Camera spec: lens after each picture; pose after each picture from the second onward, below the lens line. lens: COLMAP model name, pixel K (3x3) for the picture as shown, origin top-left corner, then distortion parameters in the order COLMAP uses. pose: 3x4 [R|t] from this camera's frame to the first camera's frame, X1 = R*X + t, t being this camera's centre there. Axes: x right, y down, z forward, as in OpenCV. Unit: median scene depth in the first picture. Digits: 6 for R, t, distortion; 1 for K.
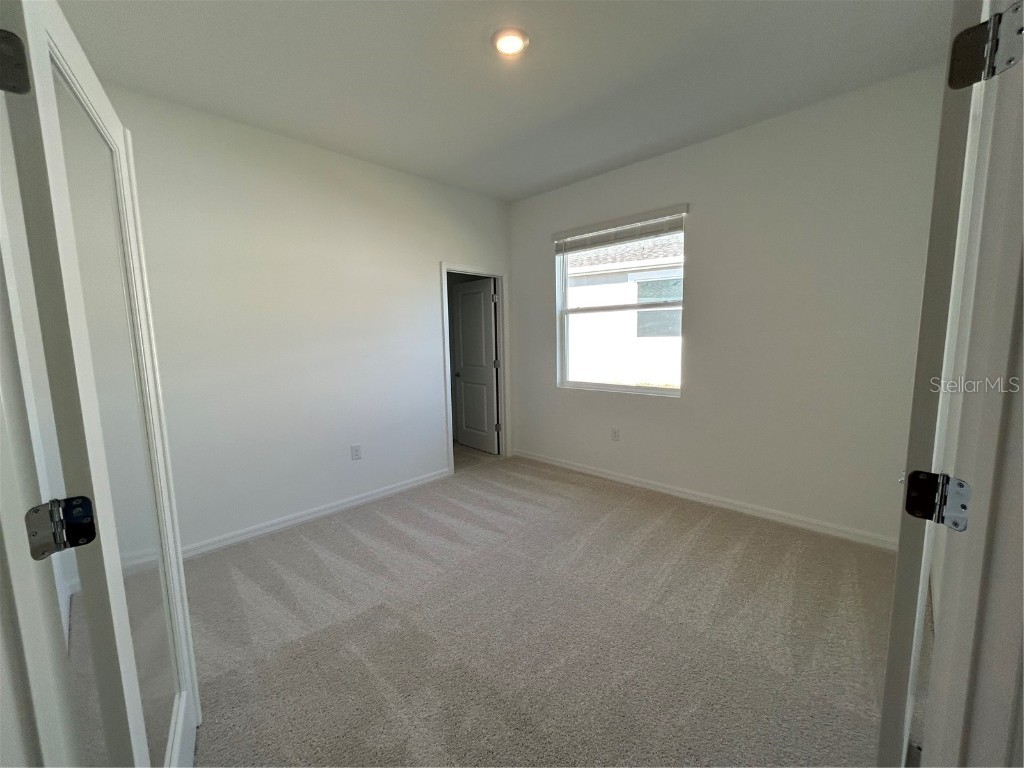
lens RADIAL K [[413.3, 0, 512.0], [0, 413.3, 384.0], [0, 0, 1]] dist [0.002514, 0.000360]
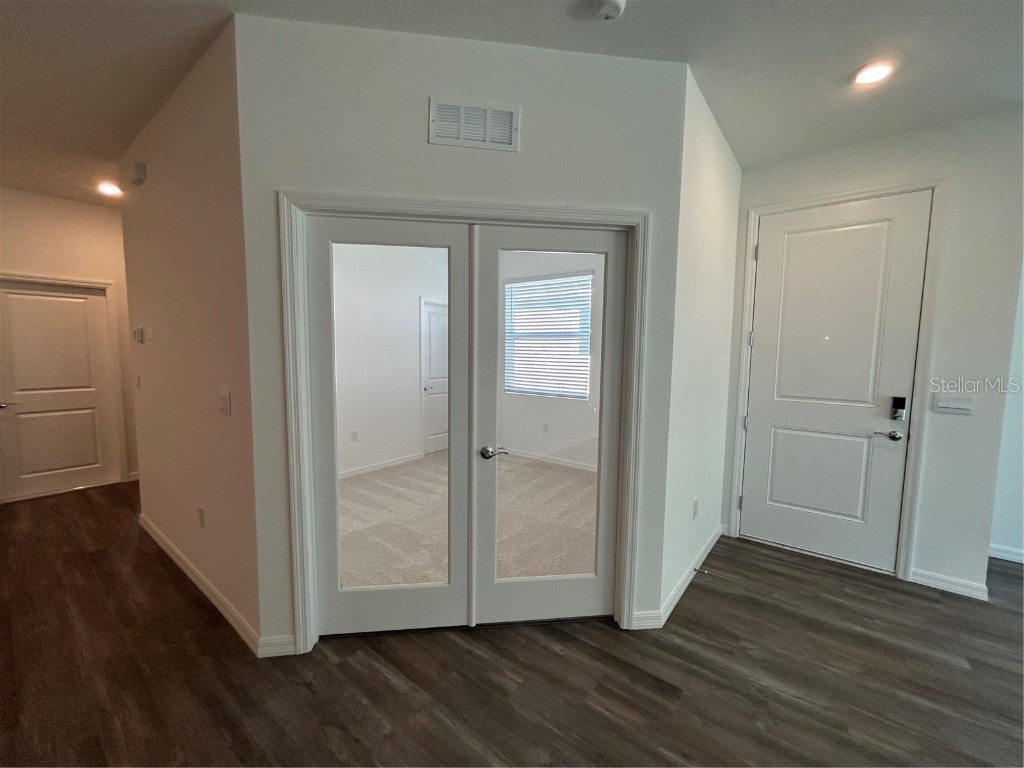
lens RADIAL K [[413.3, 0, 512.0], [0, 413.3, 384.0], [0, 0, 1]] dist [0.002514, 0.000360]
pose [[0.994329, 0.023348, 0.103756, -0.010745], [-0.019832, 0.999198, -0.034791, 0.036612], [-0.104486, 0.032536, 0.993994, -0.478073]]
